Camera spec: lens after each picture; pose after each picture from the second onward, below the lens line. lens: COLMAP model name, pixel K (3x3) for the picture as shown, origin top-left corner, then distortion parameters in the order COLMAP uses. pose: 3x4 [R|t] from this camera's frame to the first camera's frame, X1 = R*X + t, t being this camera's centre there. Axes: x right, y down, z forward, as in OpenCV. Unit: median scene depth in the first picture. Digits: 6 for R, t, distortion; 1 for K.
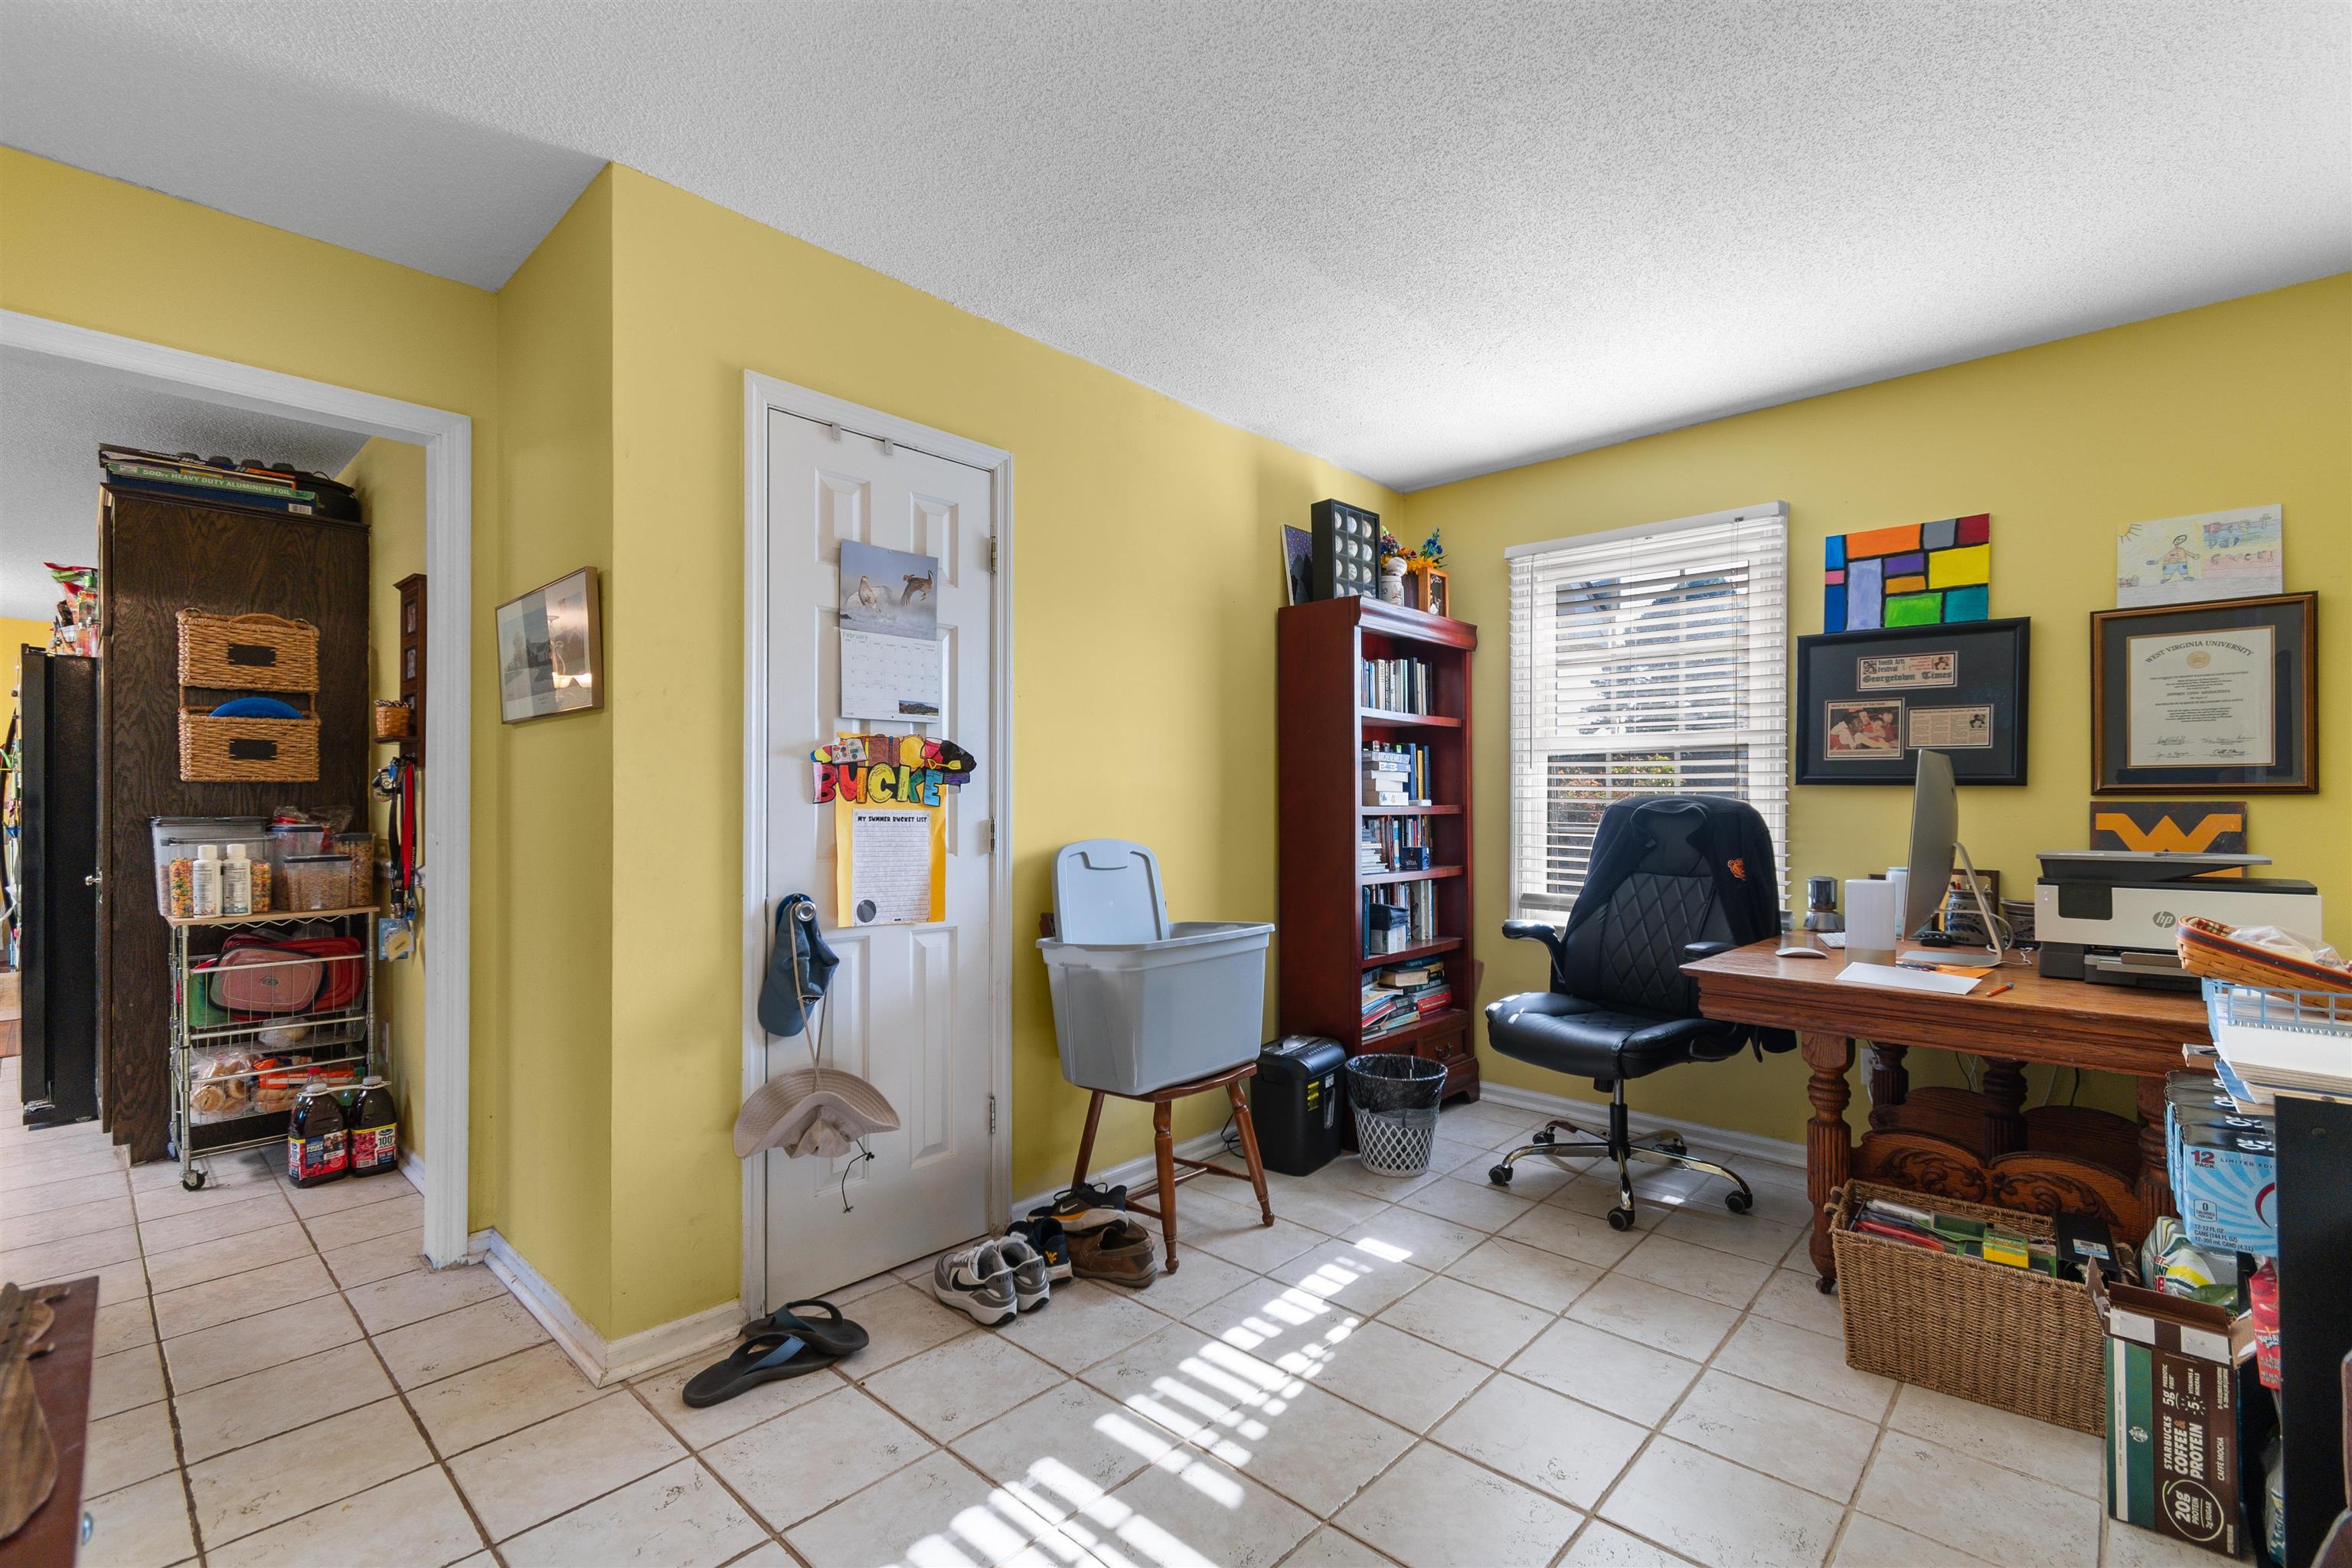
lens RADIAL K [[1008.6, 0, 1184.3], [0, 1008.6, 805.6], [0, 0, 1]] dist [0.000758, -0.000174]
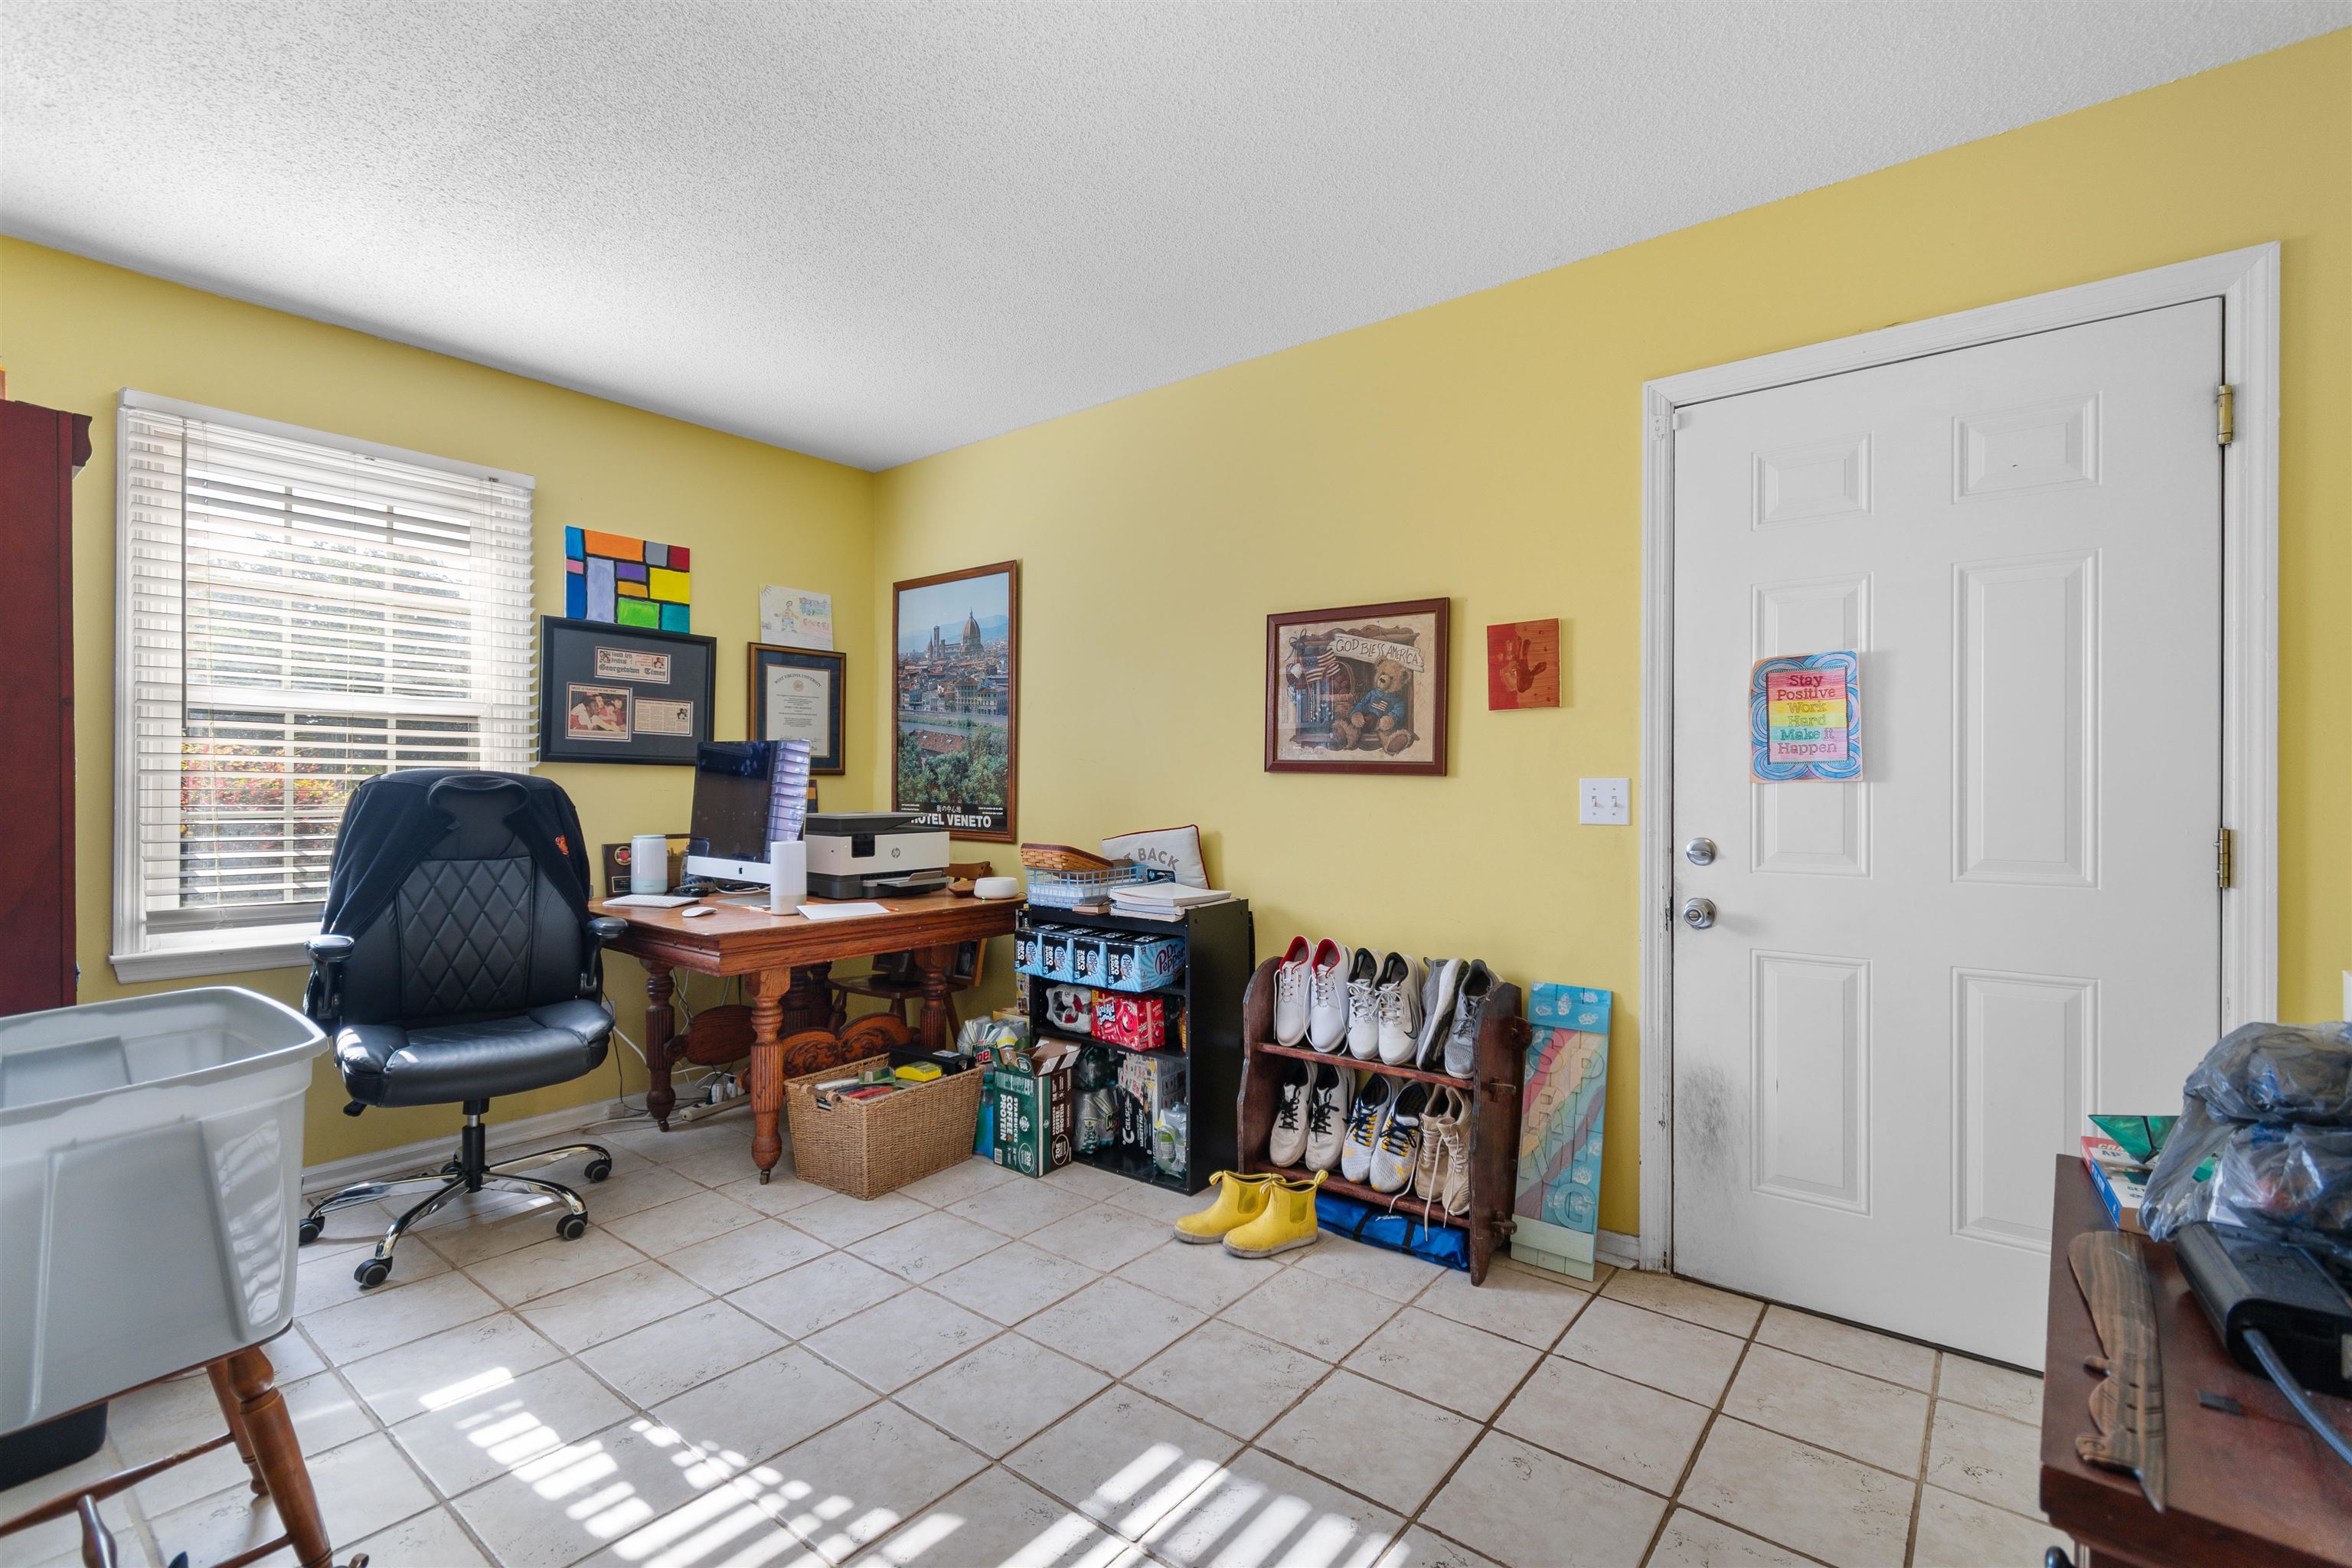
lens RADIAL K [[1026.1, 0, 1176.0], [0, 1026.1, 784.0], [0, 0, 1]] dist [0.000884, -0.000036]
pose [[-0.051570, -0.003145, 0.998664, -0.492394], [-0.002988, 0.999991, 0.002995, -0.003142], [-0.998665, -0.002829, -0.051579, 0.449788]]
